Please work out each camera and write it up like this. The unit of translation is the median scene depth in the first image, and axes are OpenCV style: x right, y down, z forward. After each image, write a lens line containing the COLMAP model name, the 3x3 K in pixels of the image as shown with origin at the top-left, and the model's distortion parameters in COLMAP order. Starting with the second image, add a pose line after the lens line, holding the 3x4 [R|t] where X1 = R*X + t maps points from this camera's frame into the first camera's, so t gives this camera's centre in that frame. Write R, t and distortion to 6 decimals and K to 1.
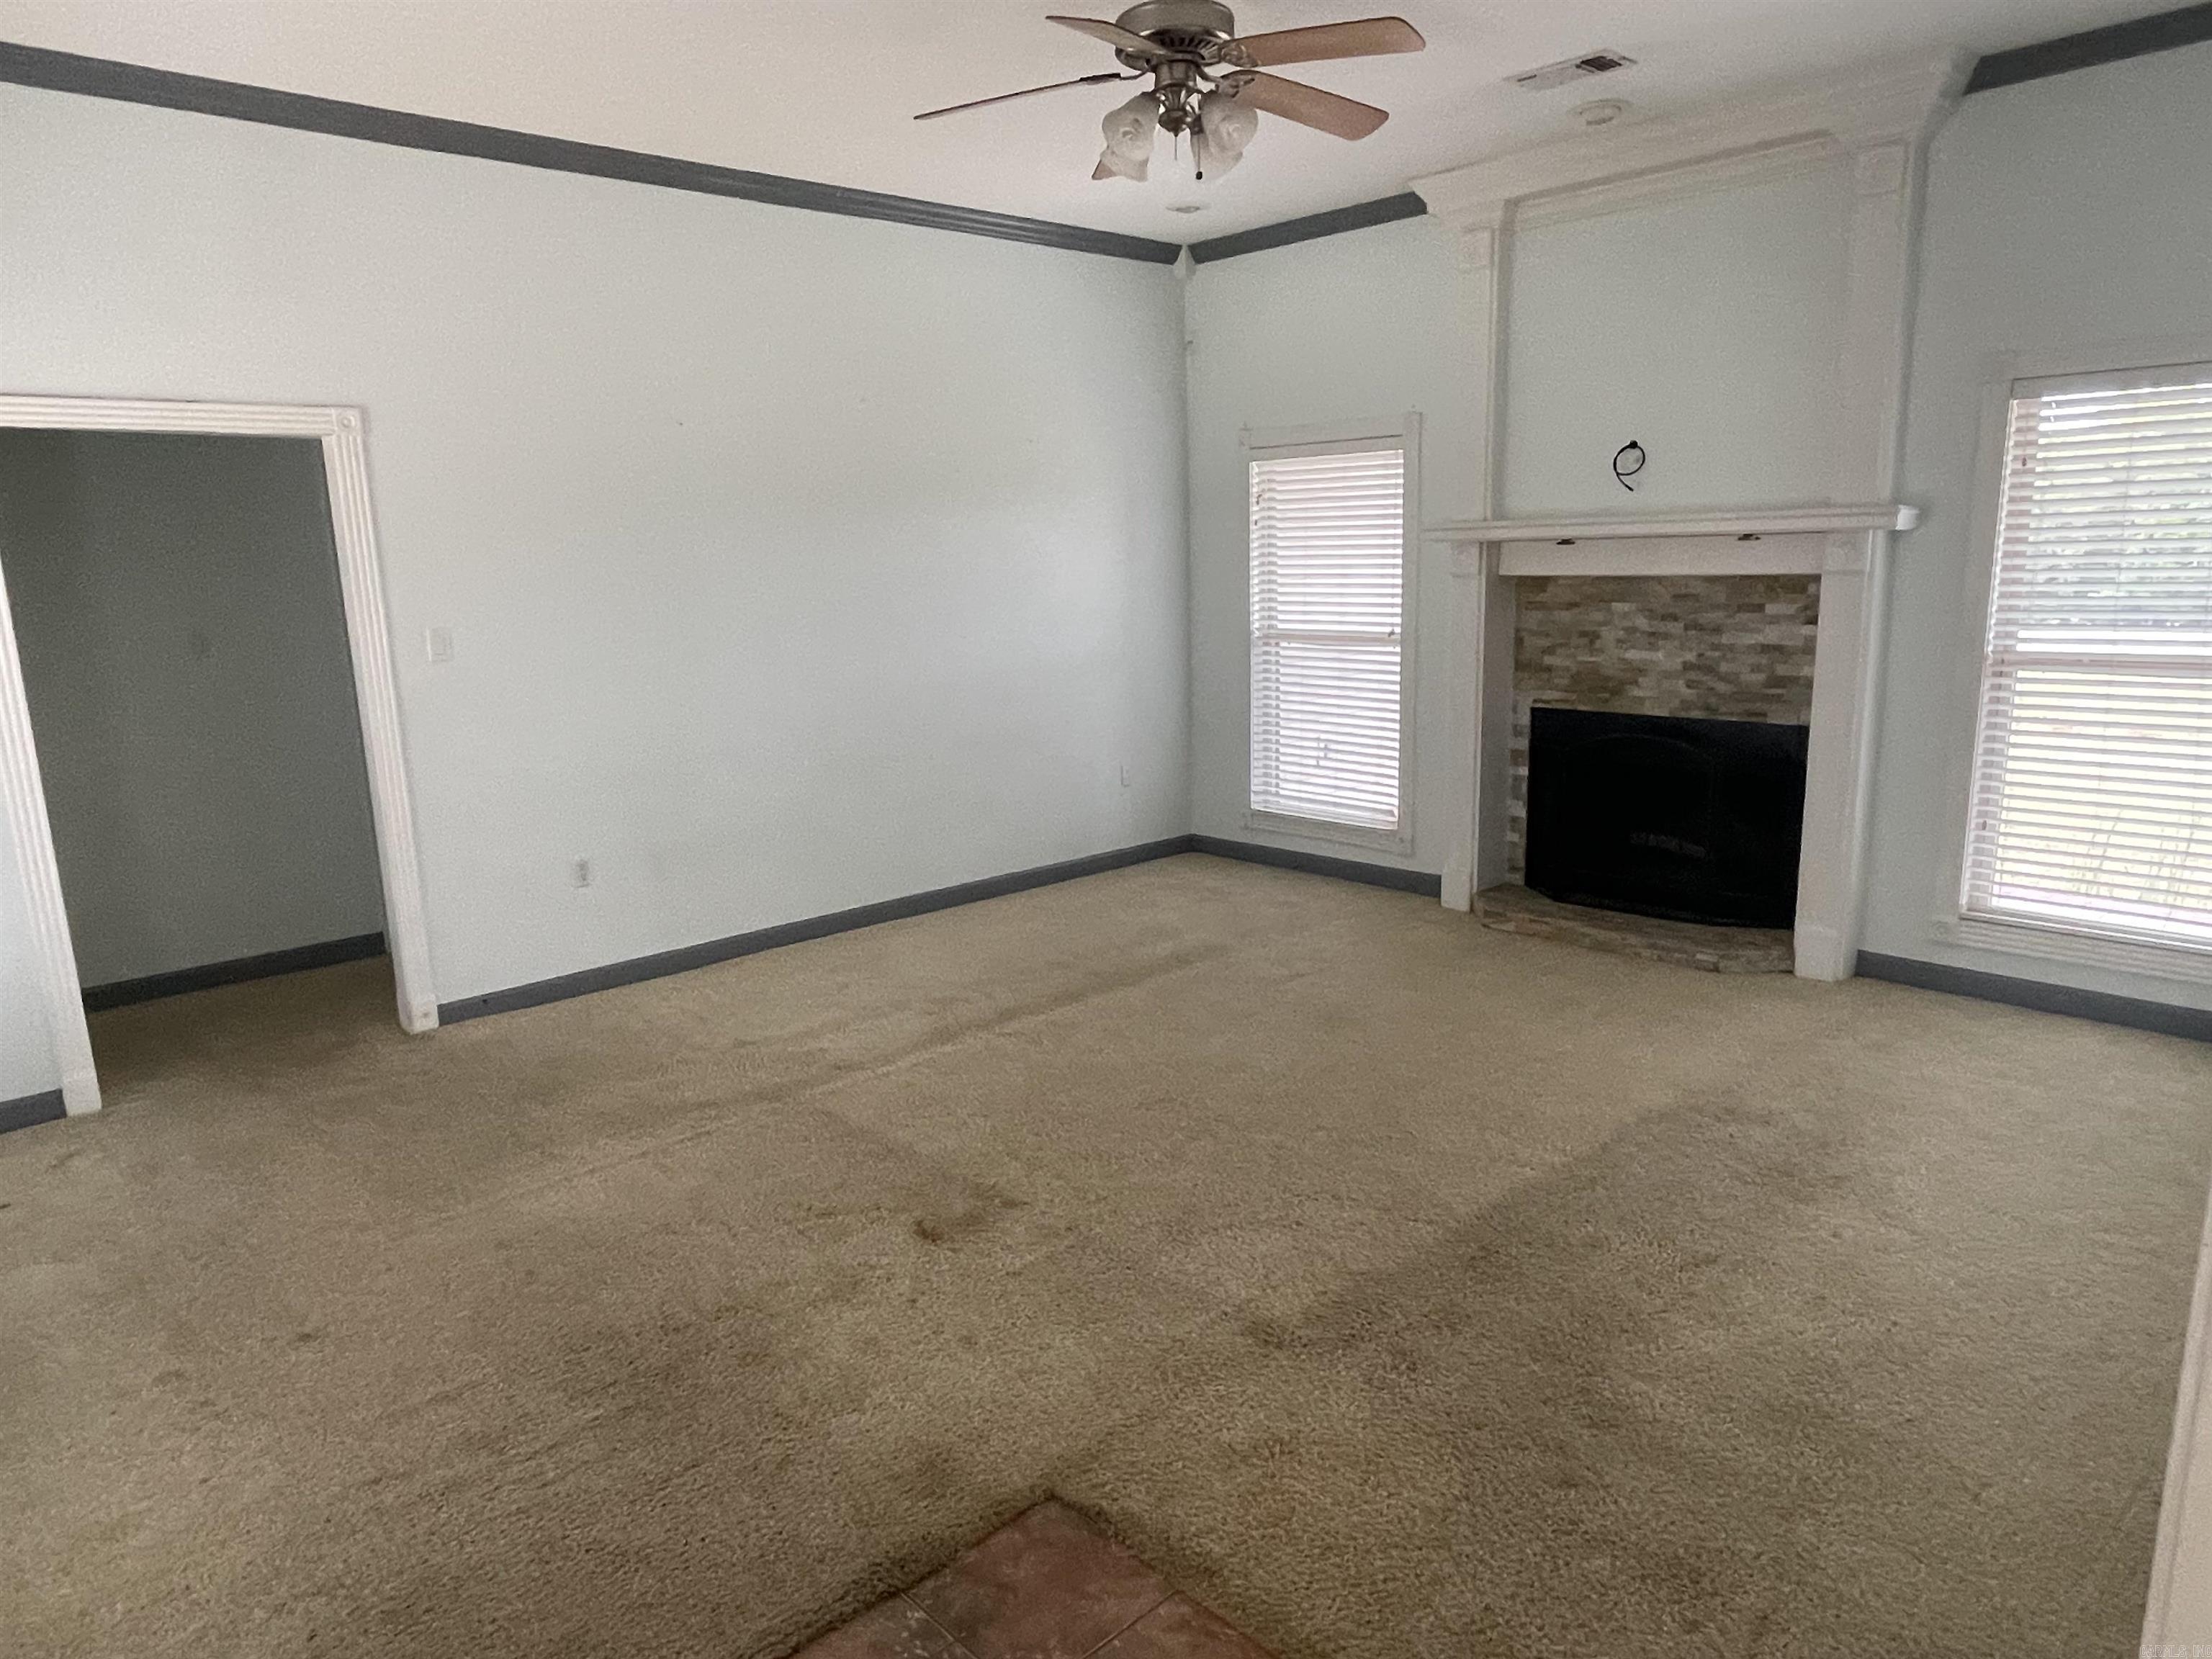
lens RADIAL K [[1379.1, 0, 1106.0], [0, 1379.1, 829.5], [0, 0, 1]] dist [-0.004991, -0.004045]
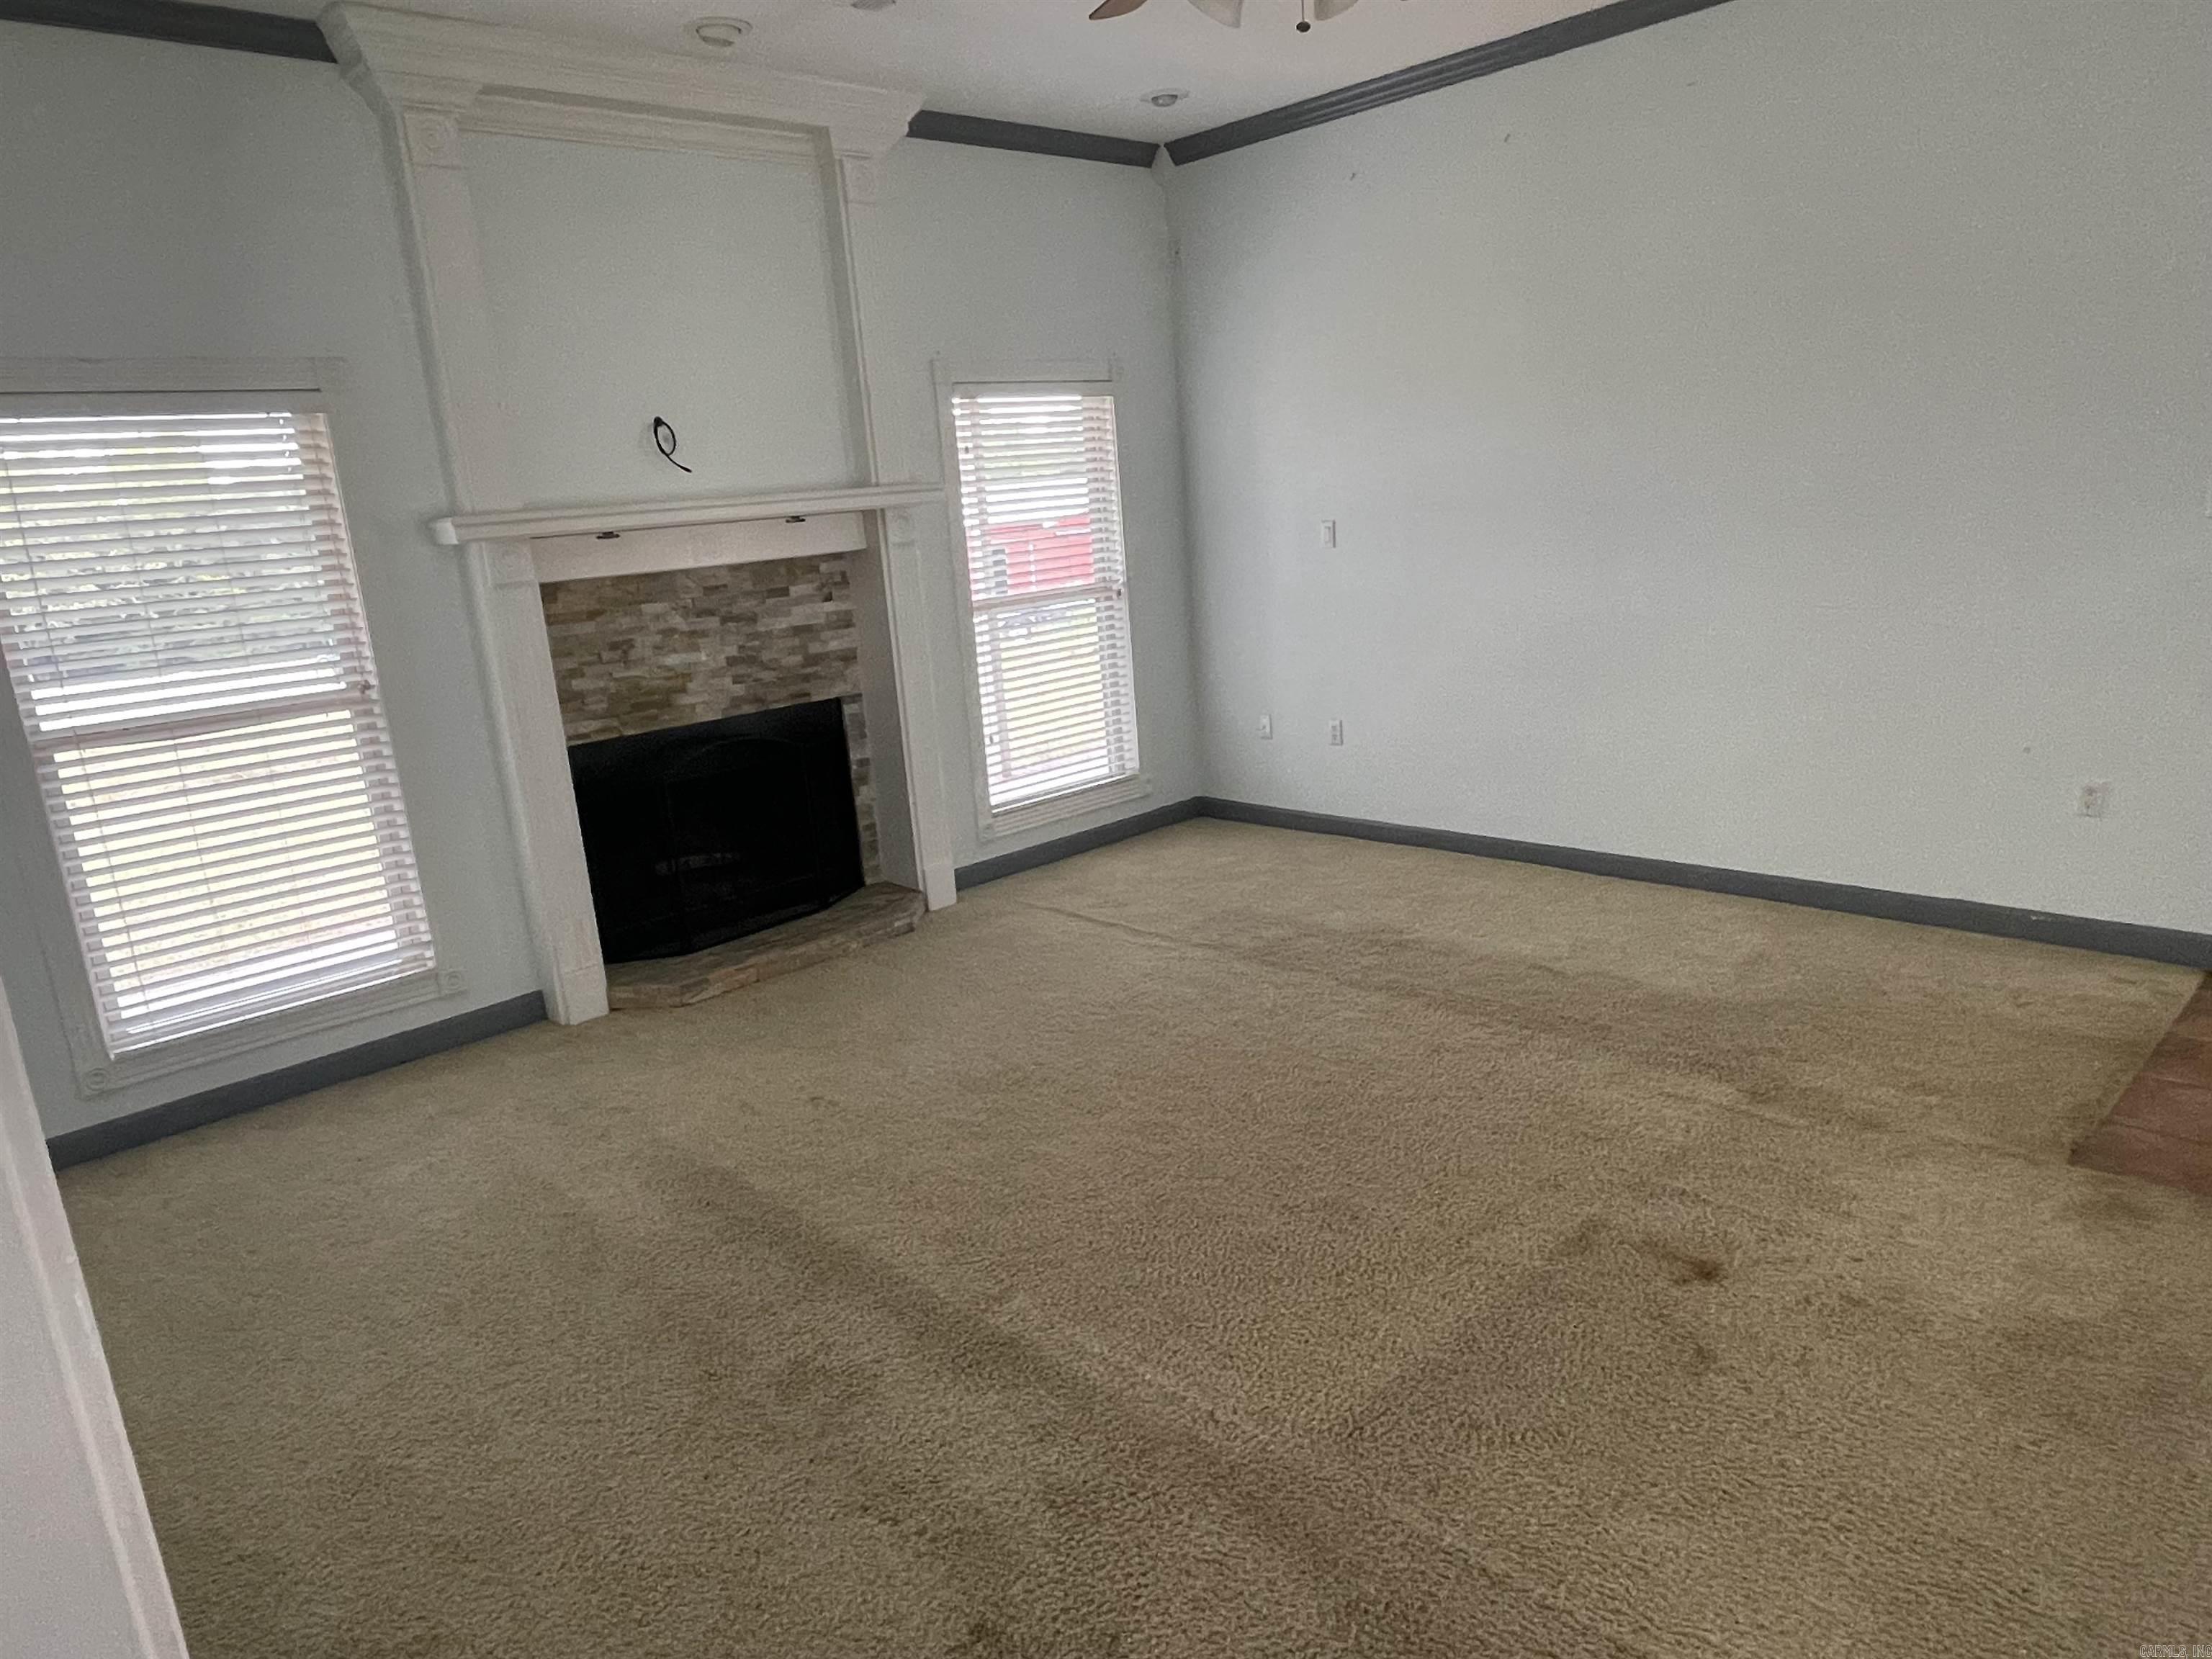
lens RADIAL K [[1379.1, 0, 1106.0], [0, 1379.1, 829.5], [0, 0, 1]] dist [-0.004991, -0.004045]
pose [[0.014623, -0.214659, 0.976580, -0.520283], [0.275239, 0.939816, 0.202457, -0.130541], [-0.961264, 0.265833, 0.072826, 0.714430]]
